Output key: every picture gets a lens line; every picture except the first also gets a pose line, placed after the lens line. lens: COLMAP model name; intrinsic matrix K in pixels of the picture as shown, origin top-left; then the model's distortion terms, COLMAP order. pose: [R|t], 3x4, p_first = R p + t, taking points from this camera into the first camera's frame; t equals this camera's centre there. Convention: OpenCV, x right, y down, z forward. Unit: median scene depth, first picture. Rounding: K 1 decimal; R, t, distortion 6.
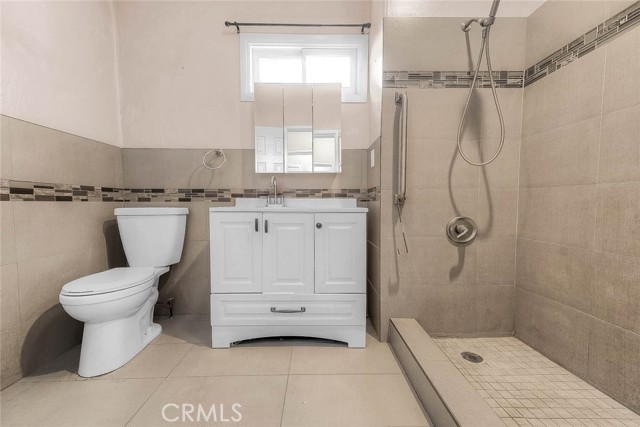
lens RADIAL K [[257.0, 0, 319.9], [0, 257.0, 213.2], [0, 0, 1]] dist [0.017867, -0.000516]
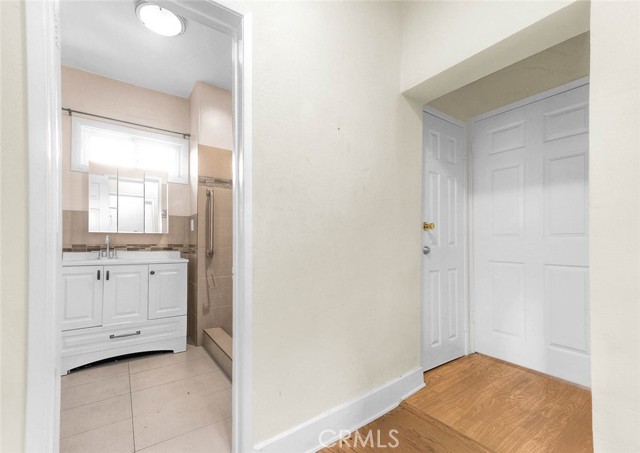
lens RADIAL K [[295.1, 0, 321.7], [0, 295.1, 241.2], [0, 0, 1]] dist [0.020862, 0.000849]
pose [[0.831484, 0.004126, 0.555533, -0.131653], [0.012515, 0.999580, -0.026156, -0.069985], [-0.555407, 0.028701, 0.831083, -0.886854]]
